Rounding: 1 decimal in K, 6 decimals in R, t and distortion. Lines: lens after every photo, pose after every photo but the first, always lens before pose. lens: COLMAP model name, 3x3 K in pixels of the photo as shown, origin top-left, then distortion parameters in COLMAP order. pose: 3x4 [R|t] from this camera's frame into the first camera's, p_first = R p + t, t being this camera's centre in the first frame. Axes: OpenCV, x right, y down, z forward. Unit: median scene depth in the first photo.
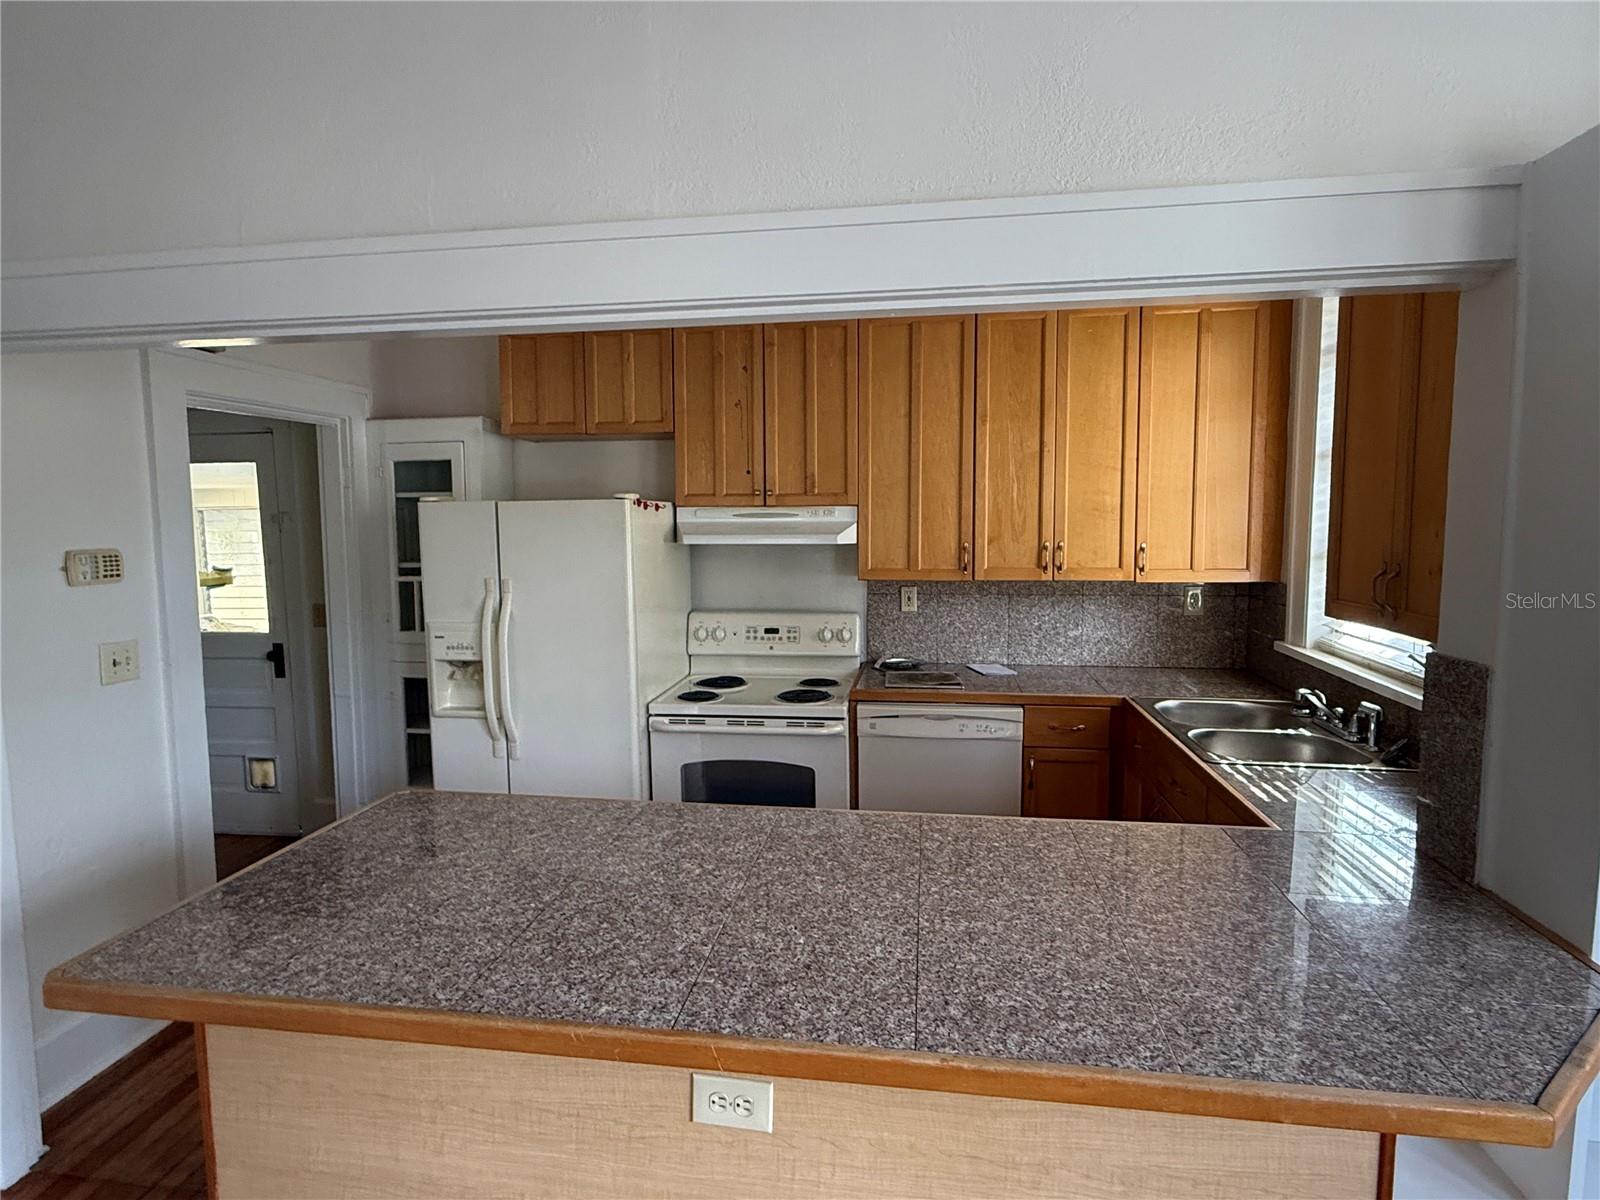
lens RADIAL K [[848.1, 0, 797.7], [0, 848.1, 603.3], [0, 0, 1]] dist [0.000242, -0.000217]
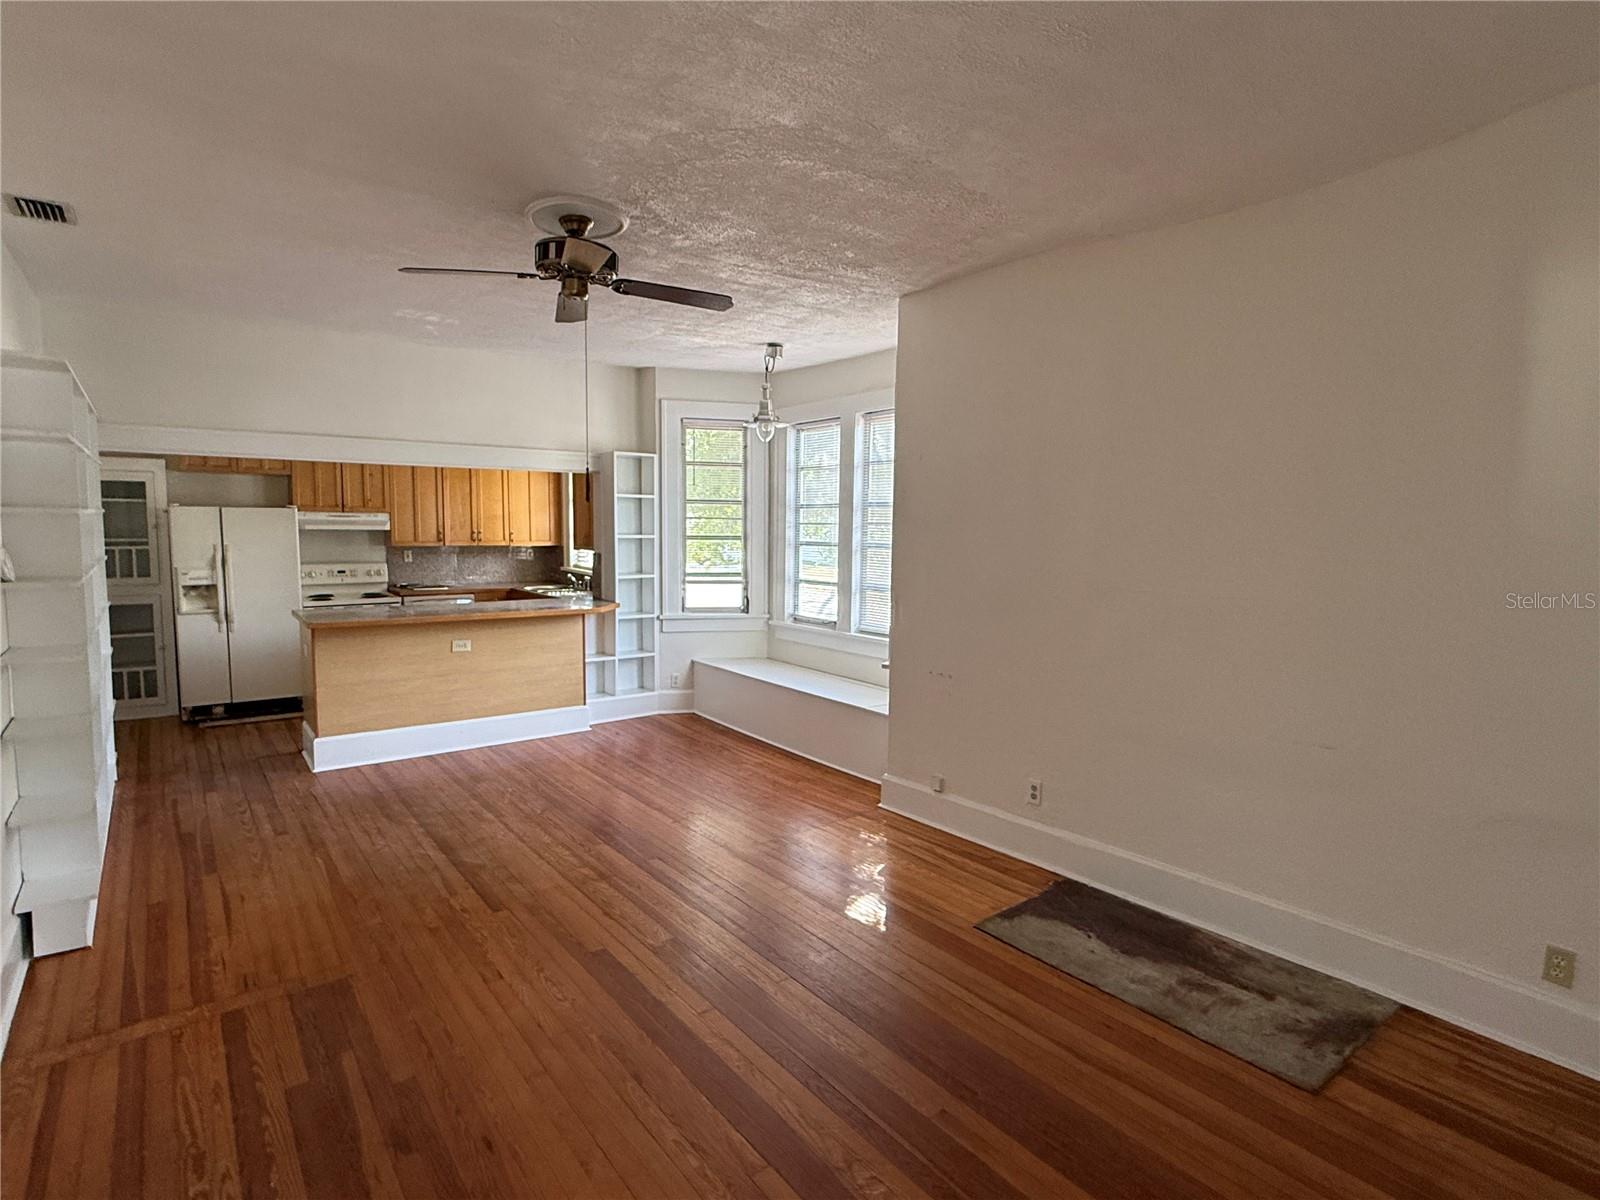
lens RADIAL K [[848.1, 0, 797.7], [0, 848.1, 603.3], [0, 0, 1]] dist [0.000242, -0.000217]
pose [[0.705347, -0.051079, 0.707020, -0.767568], [0.049629, 0.998511, 0.022626, 0.126417], [-0.707123, 0.019129, 0.706832, -1.347386]]
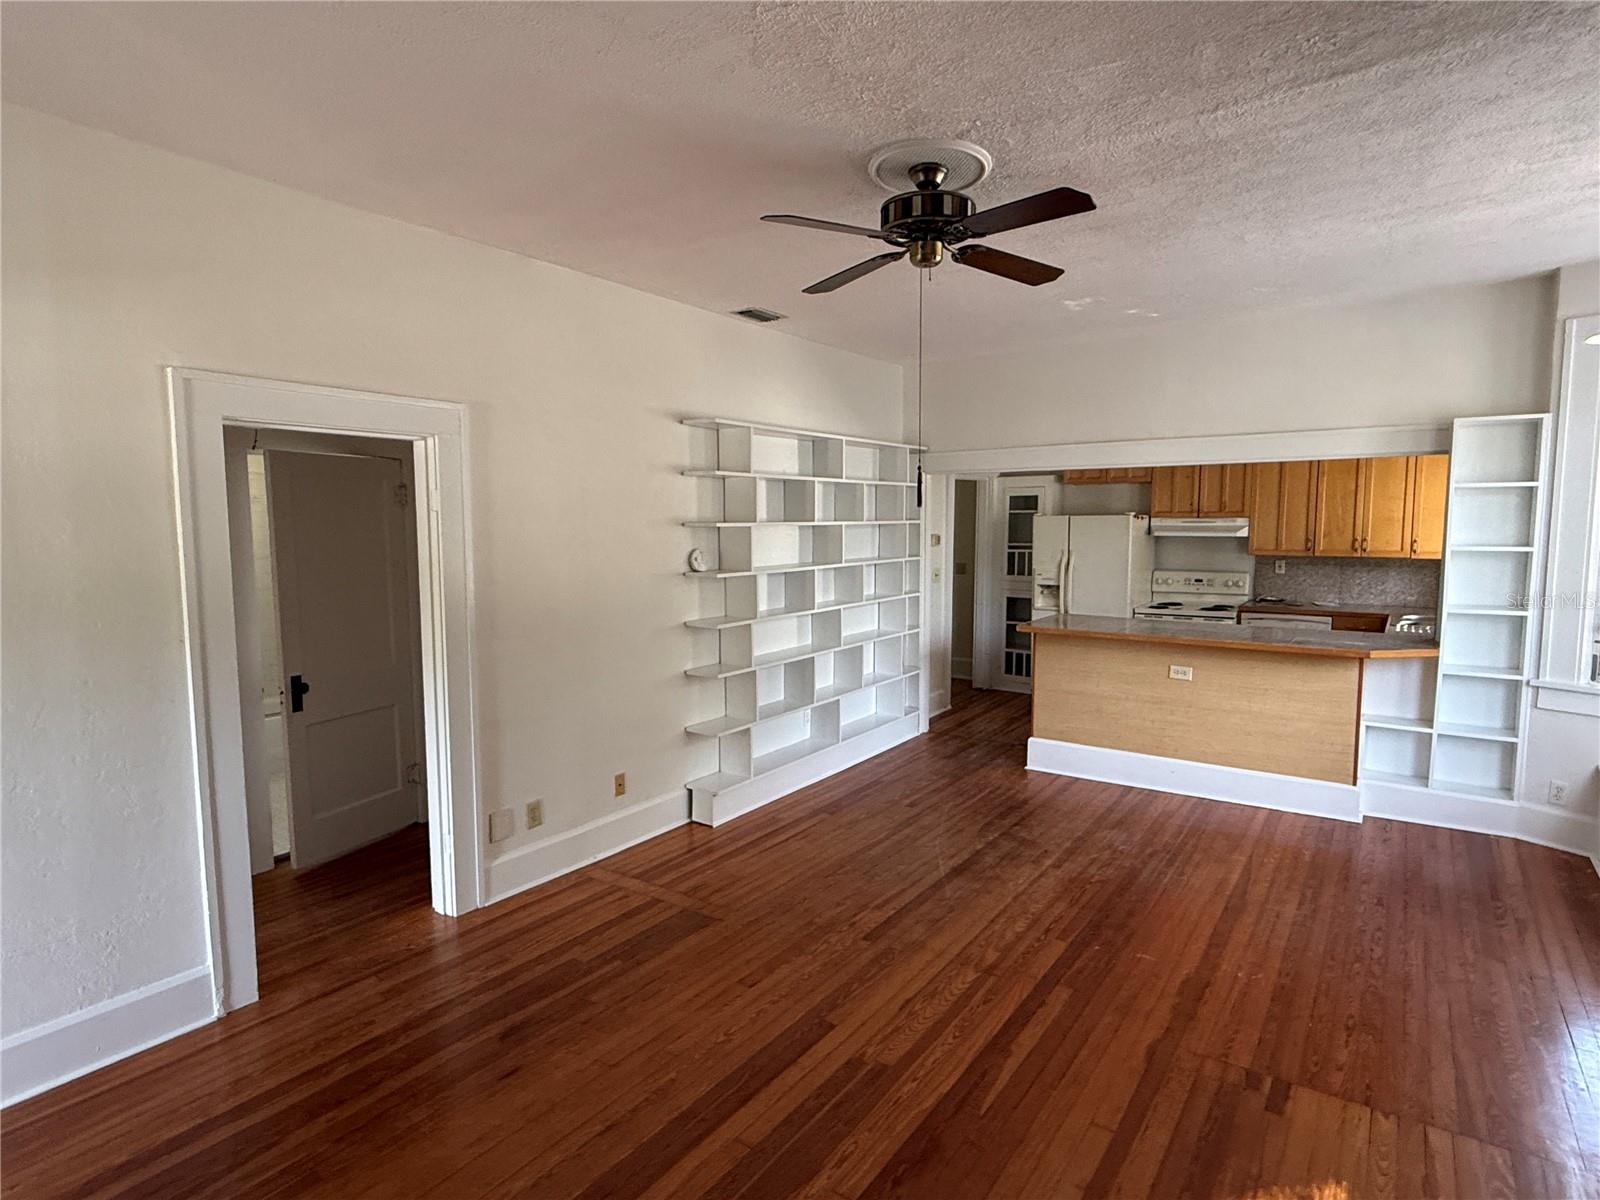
lens RADIAL K [[848.1, 0, 797.7], [0, 848.1, 603.3], [0, 0, 1]] dist [0.000242, -0.000217]
pose [[0.886922, 0.048132, -0.459404, 0.054549], [-0.045894, 0.998817, 0.016044, 0.103706], [0.459633, 0.006854, 0.888082, -1.264156]]
